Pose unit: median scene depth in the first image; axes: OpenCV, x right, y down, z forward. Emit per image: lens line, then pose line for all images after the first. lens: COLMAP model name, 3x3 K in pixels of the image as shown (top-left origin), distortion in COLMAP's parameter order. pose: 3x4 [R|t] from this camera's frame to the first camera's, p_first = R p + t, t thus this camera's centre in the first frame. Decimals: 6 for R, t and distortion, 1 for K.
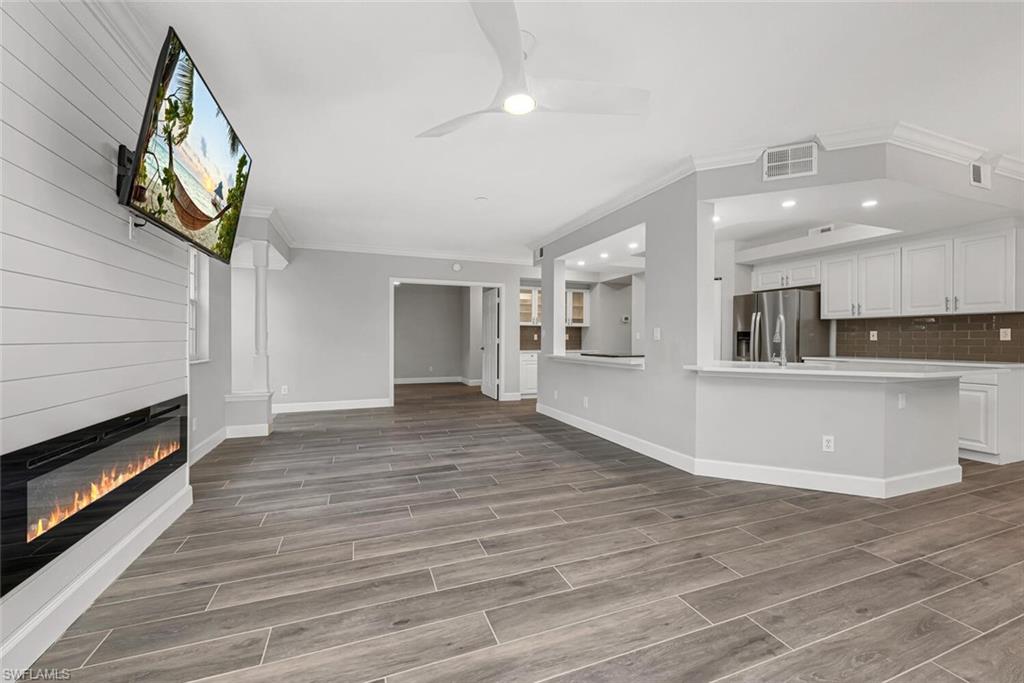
lens RADIAL K [[413.8, 0, 515.2], [0, 413.8, 341.1], [0, 0, 1]] dist [0.003000, 0.000643]
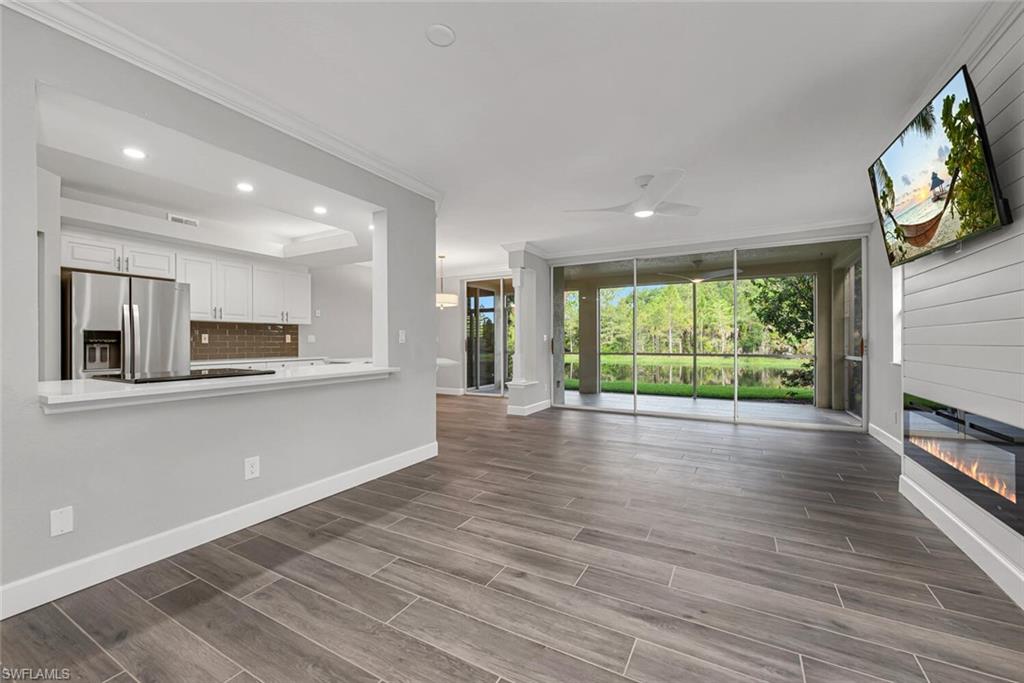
lens RADIAL K [[413.8, 0, 514.2], [0, 413.8, 339.6], [0, 0, 1]] dist [0.003000, 0.000643]
pose [[-0.640898, 0.003275, 0.767619, -0.623206], [0.006086, 0.999981, 0.000815, -0.010185], [-0.767602, 0.005194, -0.640906, 1.590997]]
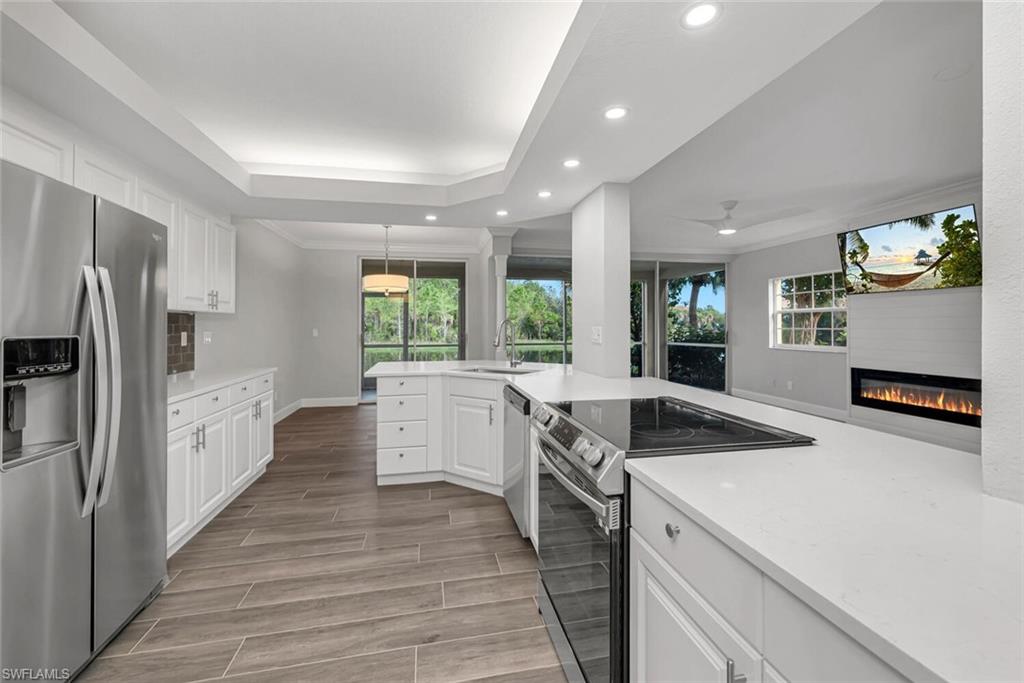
lens RADIAL K [[413.8, 0, 517.2], [0, 413.8, 344.2], [0, 0, 1]] dist [0.003000, 0.000643]
pose [[-0.989153, -0.005565, 0.146781, 0.466890], [0.001955, 0.998695, 0.051040, -0.056726], [-0.146873, 0.050773, -0.987851, 2.066548]]
